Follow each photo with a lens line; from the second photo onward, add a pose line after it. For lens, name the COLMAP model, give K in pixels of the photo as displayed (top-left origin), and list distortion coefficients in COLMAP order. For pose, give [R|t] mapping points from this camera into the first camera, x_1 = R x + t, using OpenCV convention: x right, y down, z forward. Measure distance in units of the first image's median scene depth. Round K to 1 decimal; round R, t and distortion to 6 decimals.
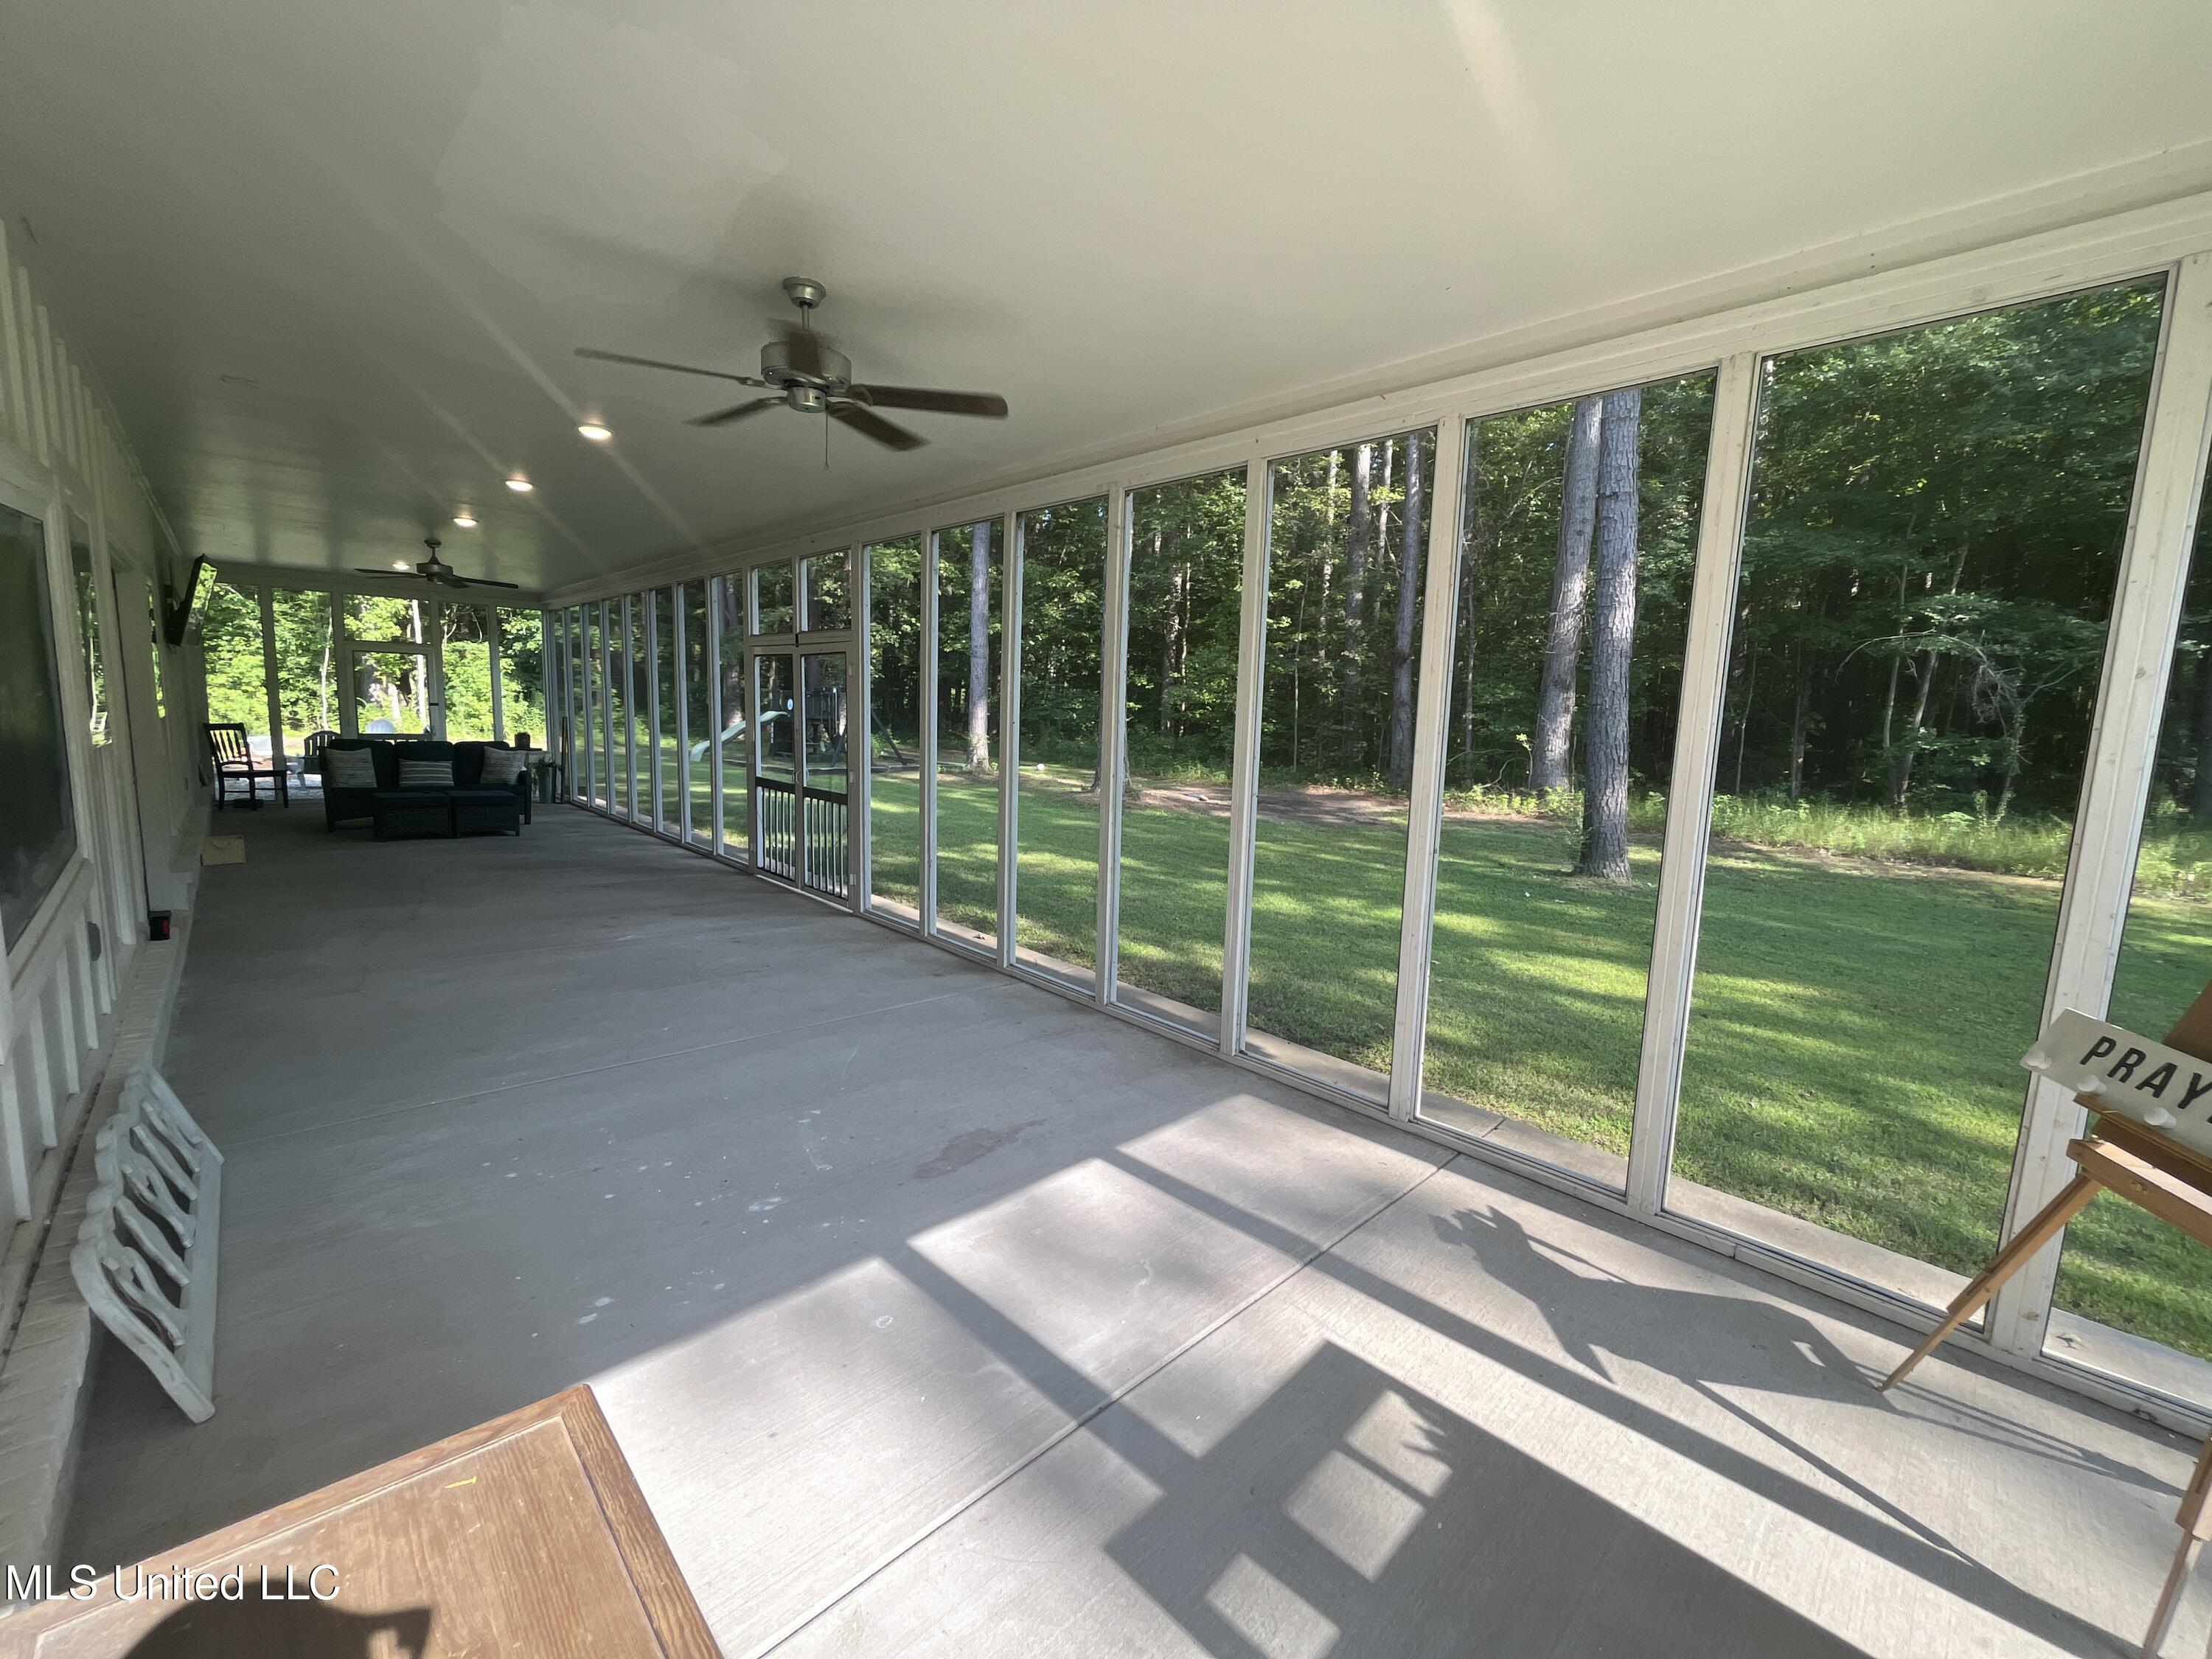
lens RADIAL K [[891.8, 0, 1105.1], [0, 891.8, 824.3], [0, 0, 1]] dist [0.000376, -0.000184]
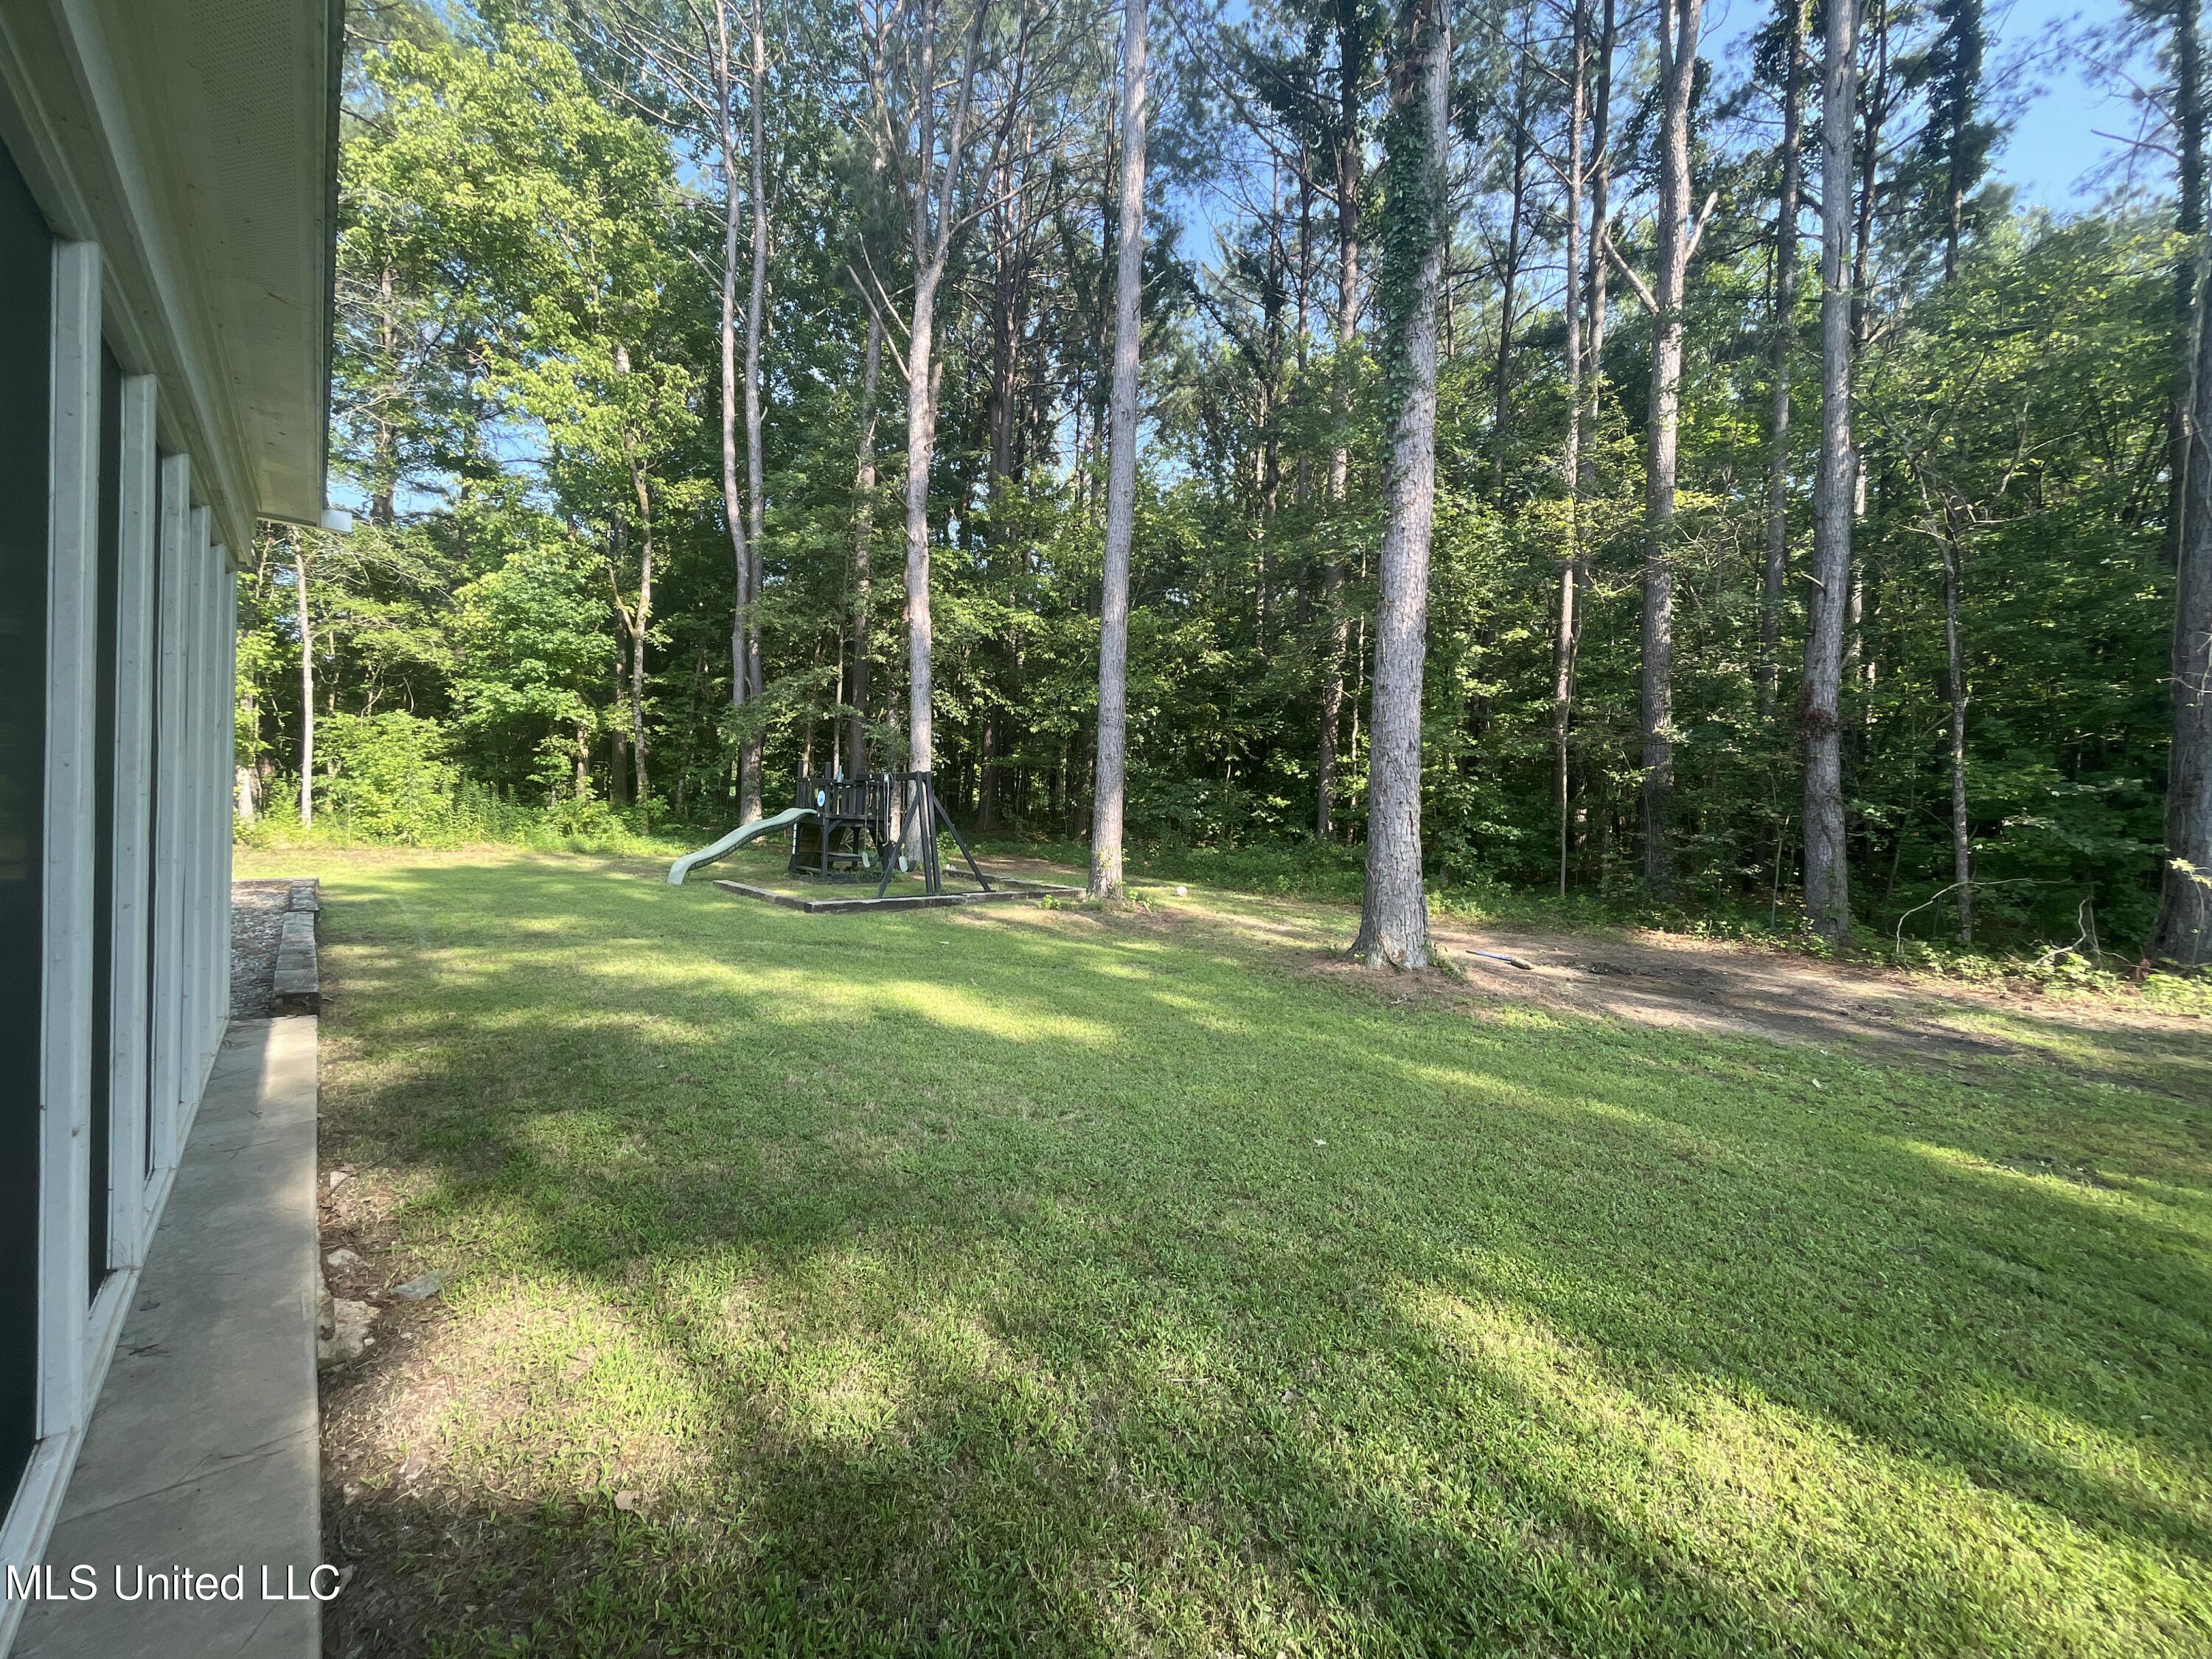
lens RADIAL K [[891.8, 0, 1105.1], [0, 891.8, 824.3], [0, 0, 1]] dist [0.000376, -0.000184]
pose [[0.999086, 0.003752, -0.042580, -0.306497], [-0.008128, 0.994641, -0.103069, -0.131523], [0.041965, 0.103321, 0.993762, 0.958264]]
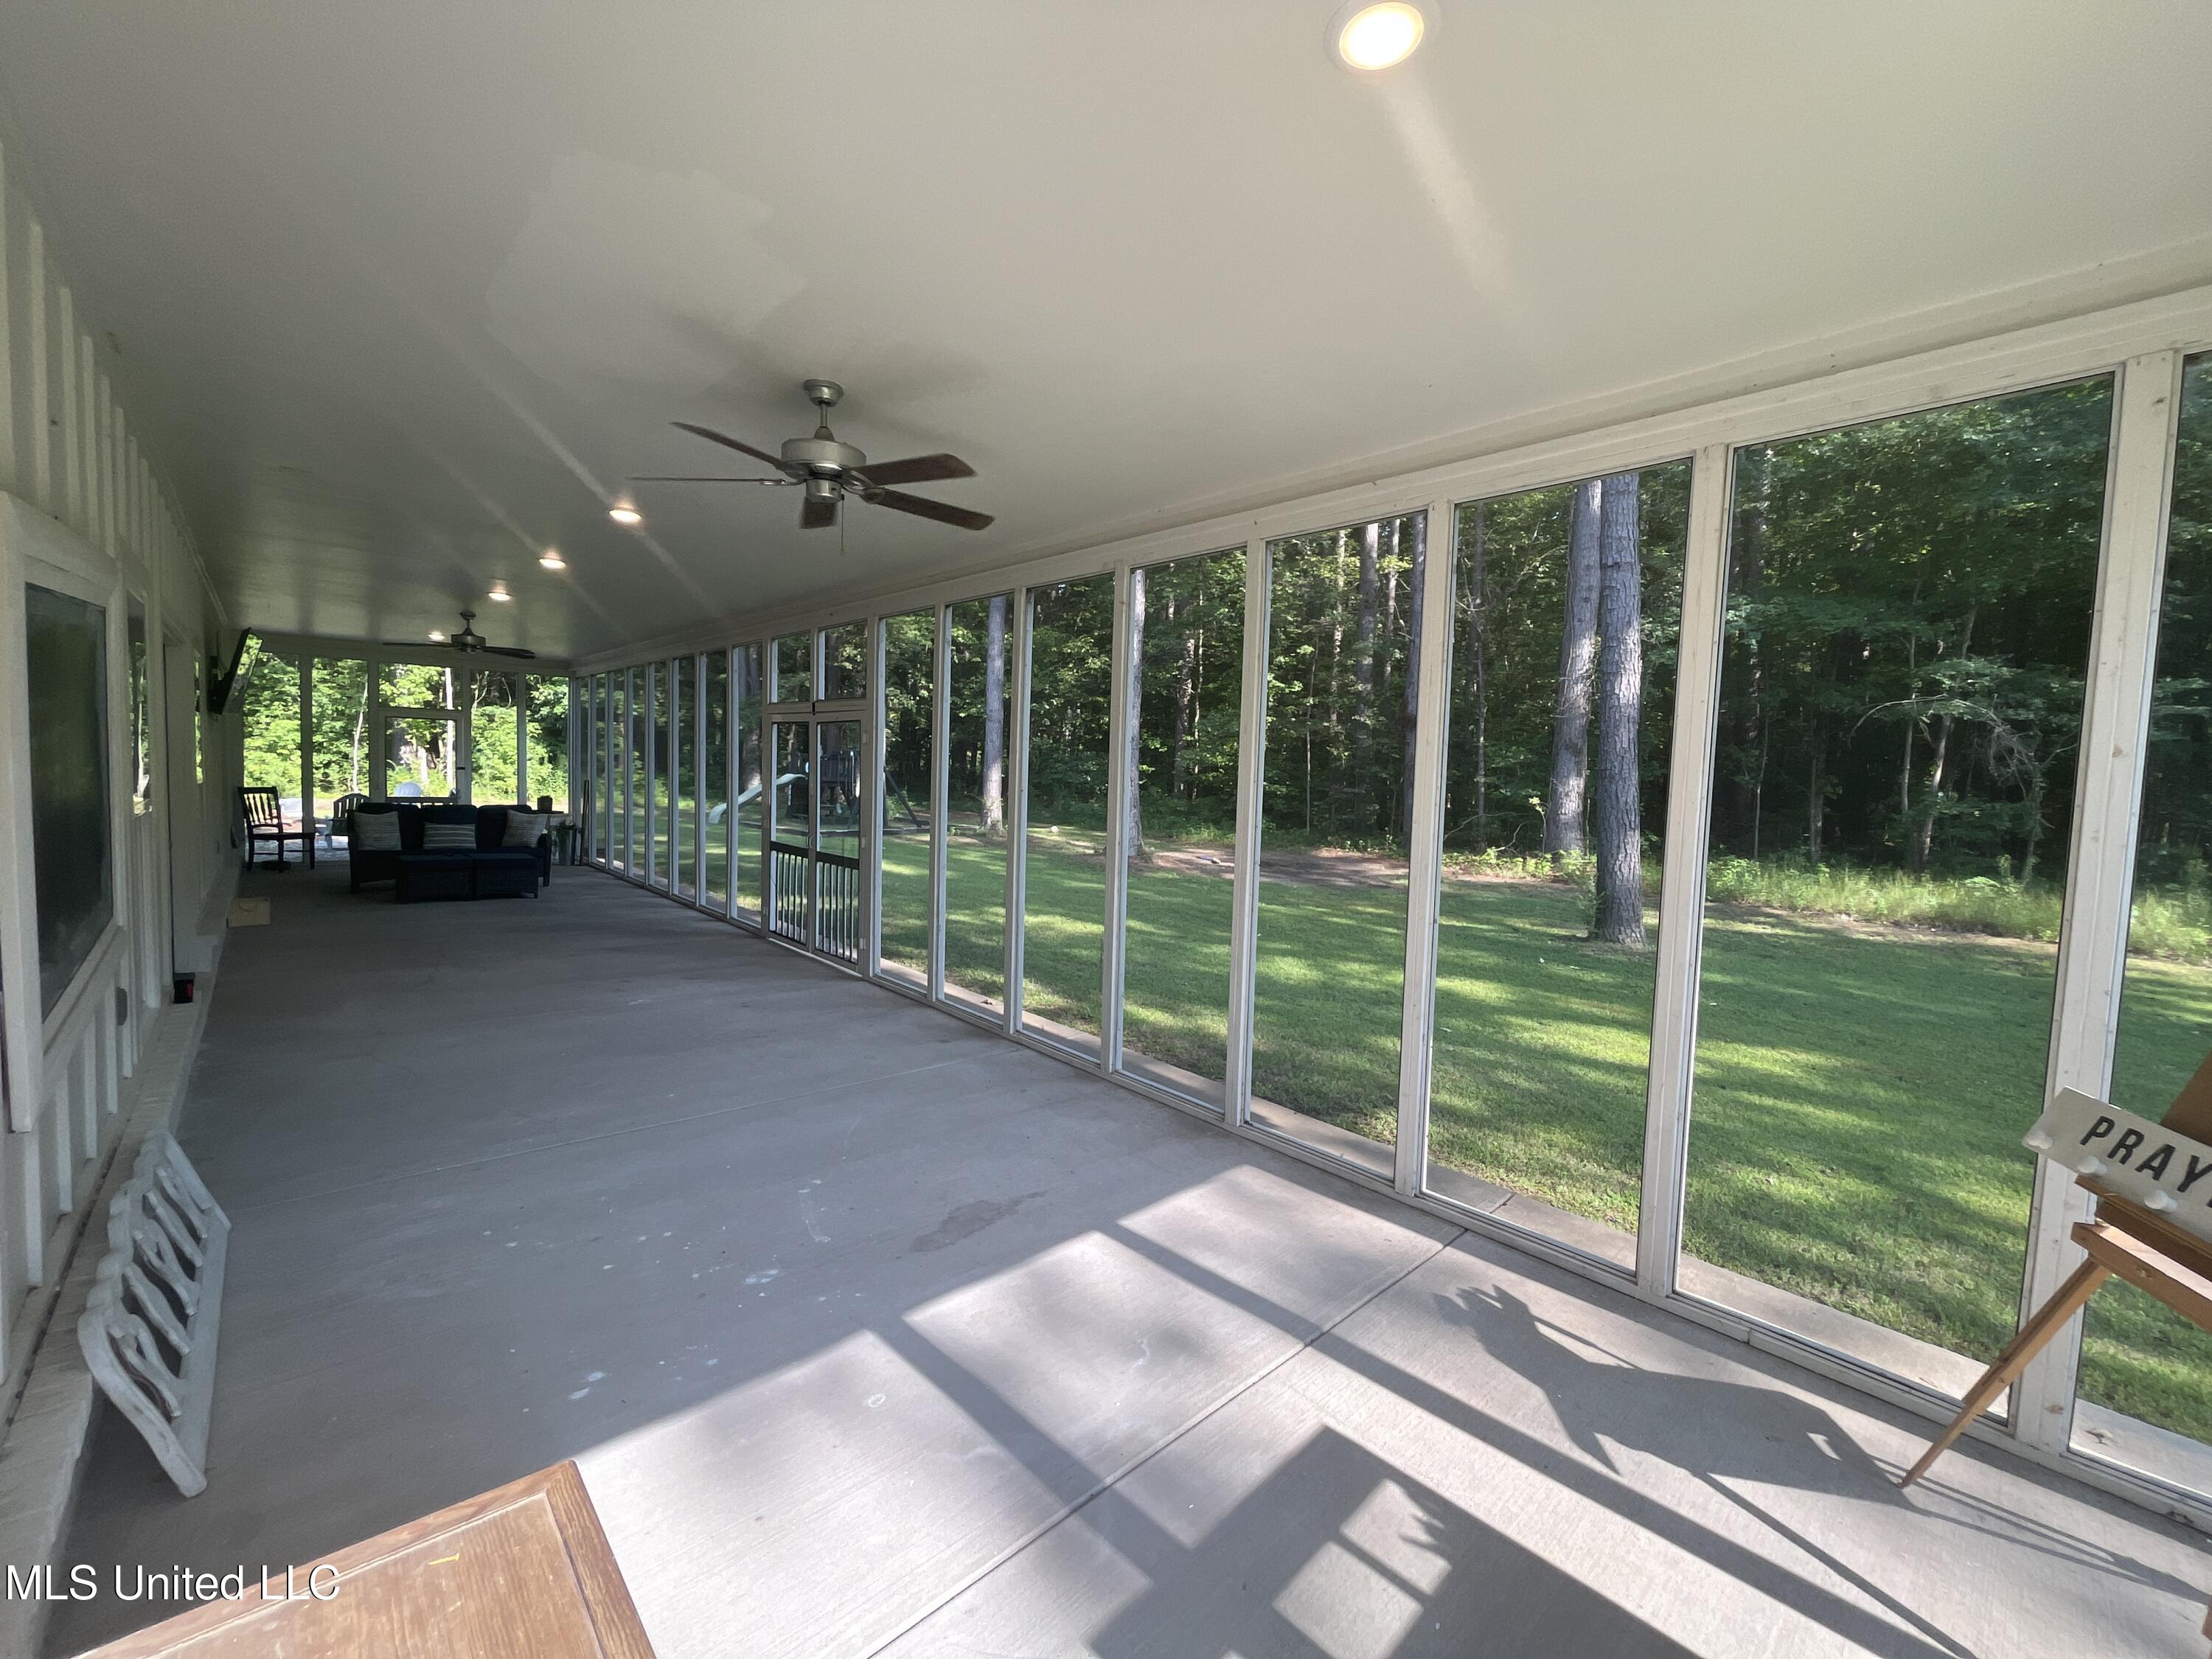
lens RADIAL K [[891.8, 0, 1105.1], [0, 891.8, 824.3], [0, 0, 1]] dist [0.000376, -0.000184]
pose [[0.999862, 0.001548, -0.016514, 0.005761], [-0.002669, 0.997678, -0.068060, -0.003676], [0.016371, 0.068094, 0.997545, -0.007227]]
